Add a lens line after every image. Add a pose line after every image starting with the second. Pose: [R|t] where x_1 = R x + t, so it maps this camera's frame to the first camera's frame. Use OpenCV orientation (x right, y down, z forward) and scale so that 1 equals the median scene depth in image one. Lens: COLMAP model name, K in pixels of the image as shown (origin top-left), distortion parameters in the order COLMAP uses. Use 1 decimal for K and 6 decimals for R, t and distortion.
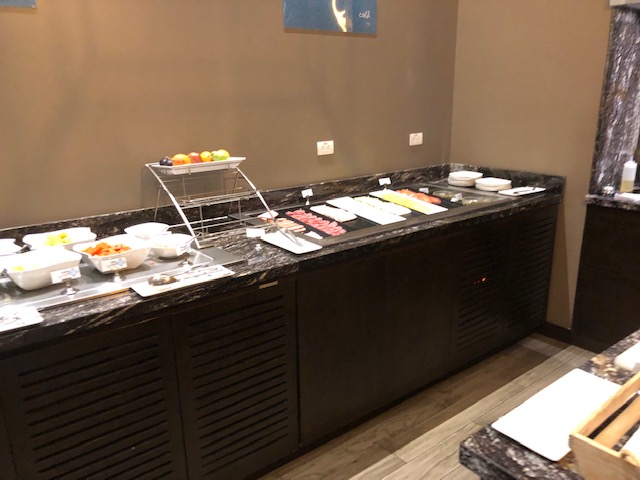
lens RADIAL K [[523.2, 0, 316.9], [0, 523.2, 237.9], [0, 0, 1]] dist [0.035854, -0.039809]
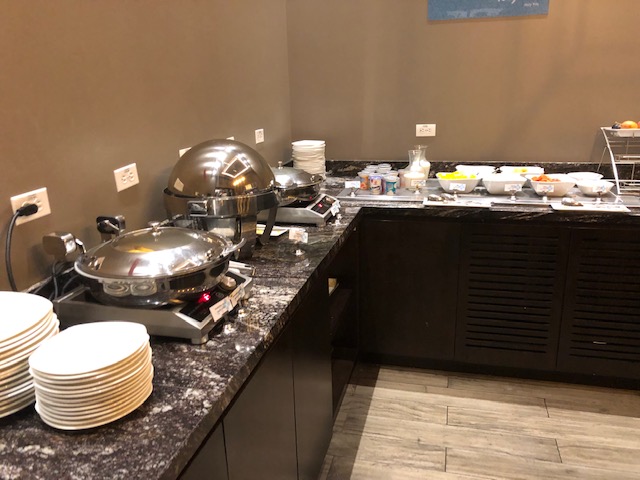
lens RADIAL K [[523.2, 0, 322.2], [0, 523.2, 239.6], [0, 0, 1]] dist [0.035854, -0.039809]
pose [[0.610154, 0.234847, -0.756676, 0.376838], [-0.196439, 0.970079, 0.142679, 0.097045], [0.767544, 0.061585, 0.638031, -0.418021]]
